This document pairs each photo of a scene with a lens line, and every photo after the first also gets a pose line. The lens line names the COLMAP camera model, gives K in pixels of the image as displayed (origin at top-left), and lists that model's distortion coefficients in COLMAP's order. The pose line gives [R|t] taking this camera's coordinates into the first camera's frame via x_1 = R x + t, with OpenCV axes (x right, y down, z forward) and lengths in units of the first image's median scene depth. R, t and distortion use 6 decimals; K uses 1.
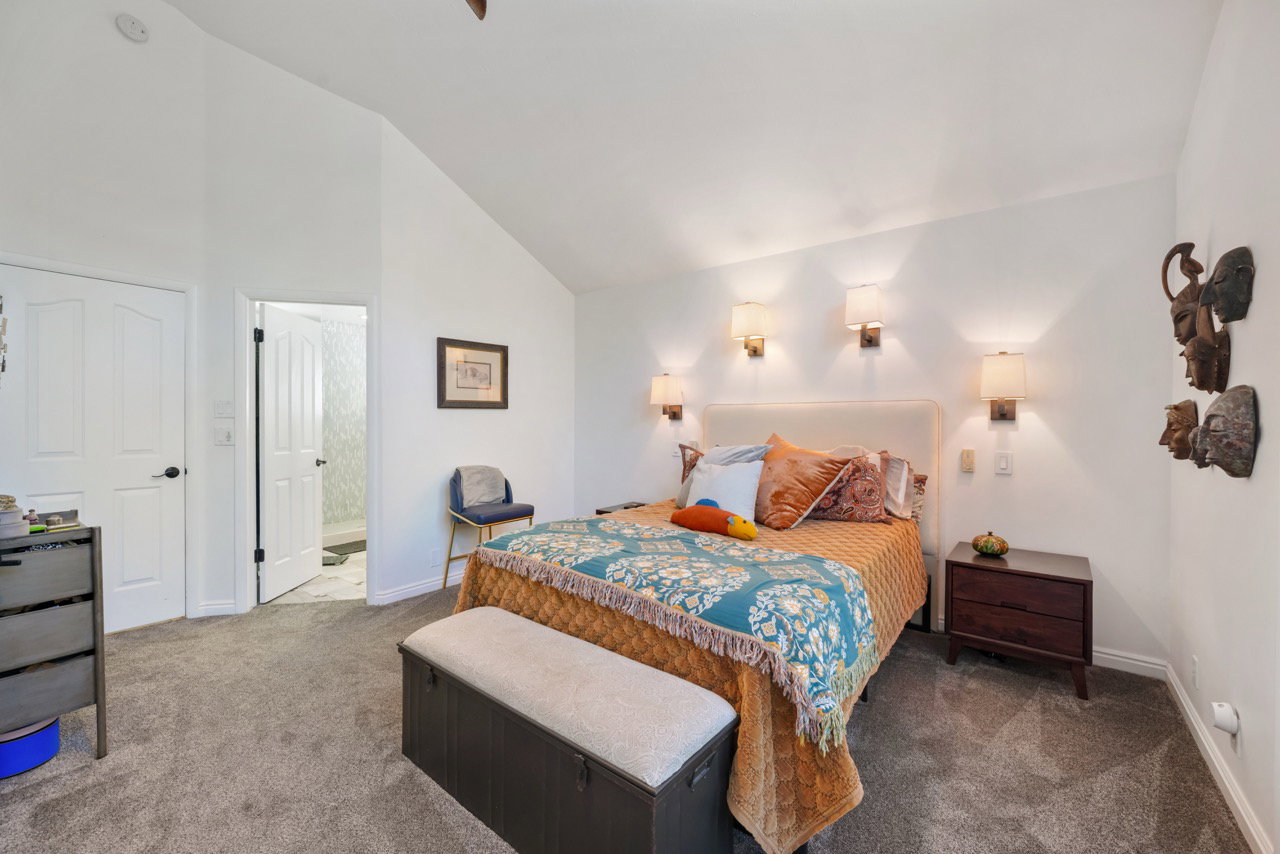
lens RADIAL K [[499.8, 0, 639.5], [0, 499.8, 423.9], [0, 0, 1]] dist [-0.015503, 0.003533]
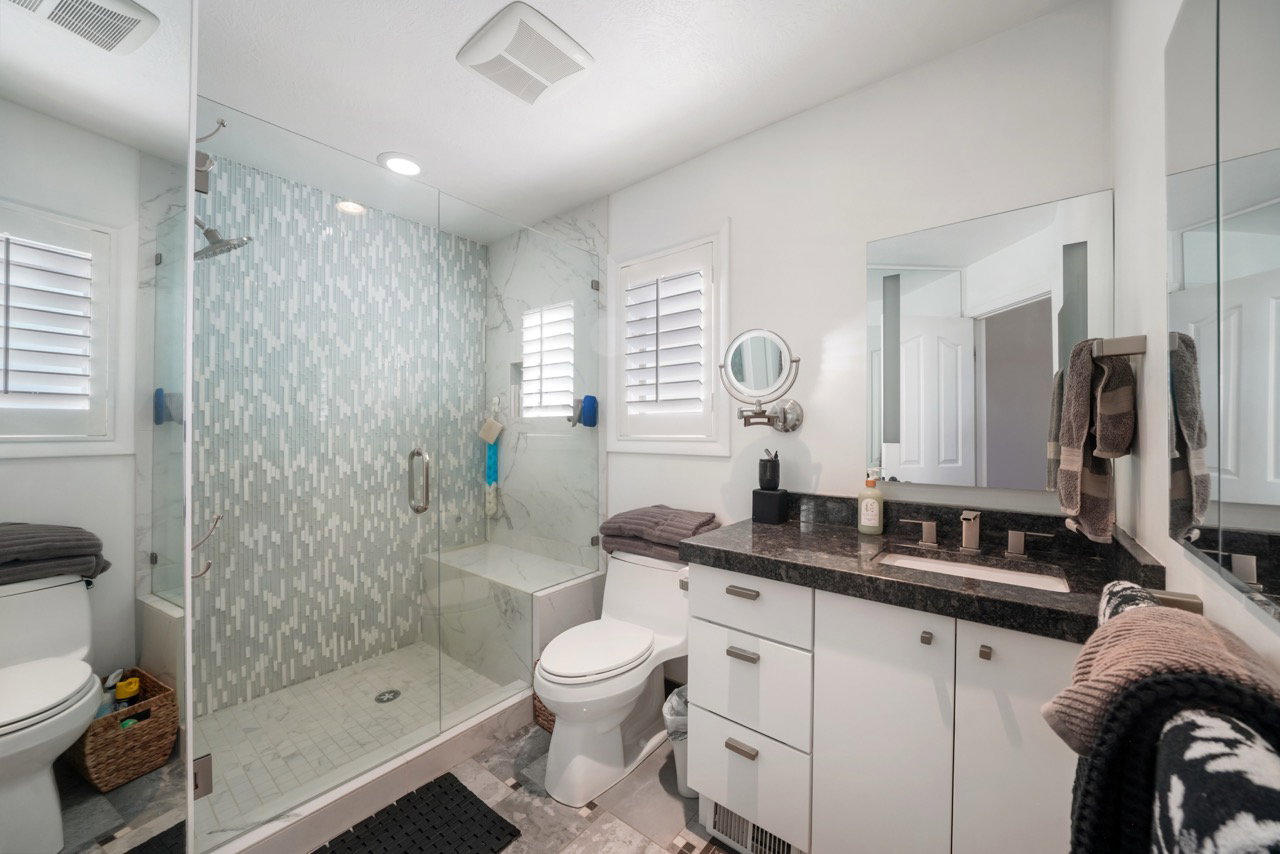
lens RADIAL K [[463.6, 0, 641.0], [0, 463.6, 428.4], [0, 0, 1]] dist [-0.021053, 0.001869]
pose [[0.999796, -0.002517, -0.020022, -0.332026], [0.002335, 0.999956, -0.009112, -0.002956], [0.020044, 0.009063, 0.999758, 0.609185]]
